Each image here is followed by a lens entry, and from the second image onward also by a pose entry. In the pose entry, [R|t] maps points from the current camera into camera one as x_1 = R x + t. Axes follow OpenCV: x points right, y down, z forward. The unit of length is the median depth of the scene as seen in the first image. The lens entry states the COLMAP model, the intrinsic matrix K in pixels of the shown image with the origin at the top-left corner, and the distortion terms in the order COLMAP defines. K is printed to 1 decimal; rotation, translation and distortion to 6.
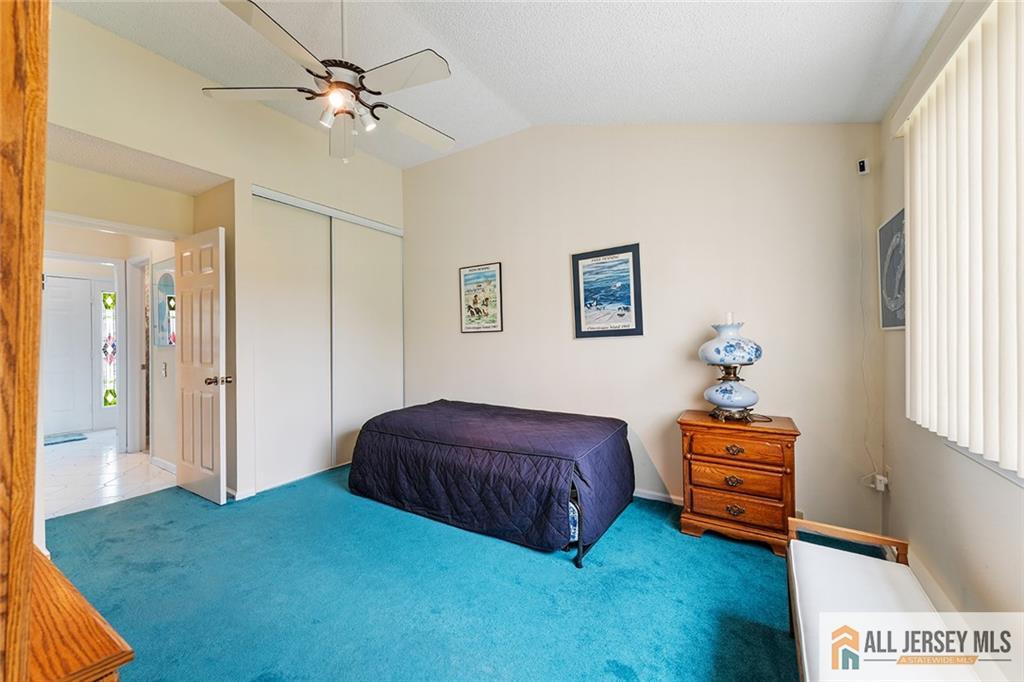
lens RADIAL K [[375.3, 0, 514.8], [0, 375.3, 340.0], [0, 0, 1]] dist [-0.015562, -0.000453]
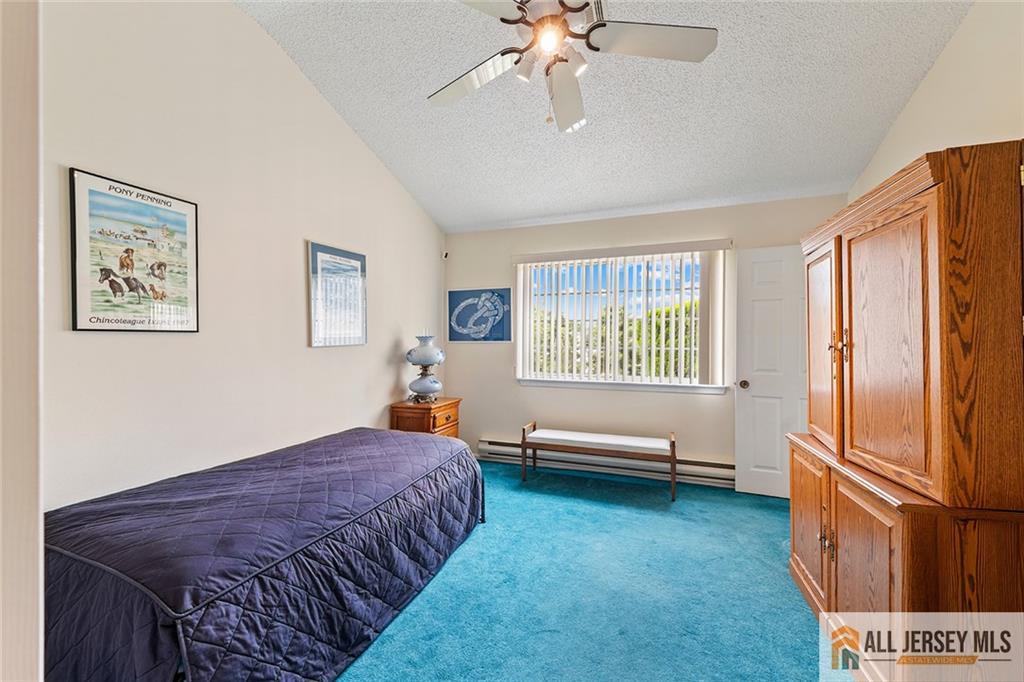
lens RADIAL K [[375.3, 0, 515.1], [0, 375.3, 343.9], [0, 0, 1]] dist [-0.015562, -0.000453]
pose [[-0.180775, 0.007550, 0.983495, -0.629184], [0.003054, 0.999970, -0.007115, -0.000758], [-0.983520, 0.001717, -0.180793, 0.629382]]
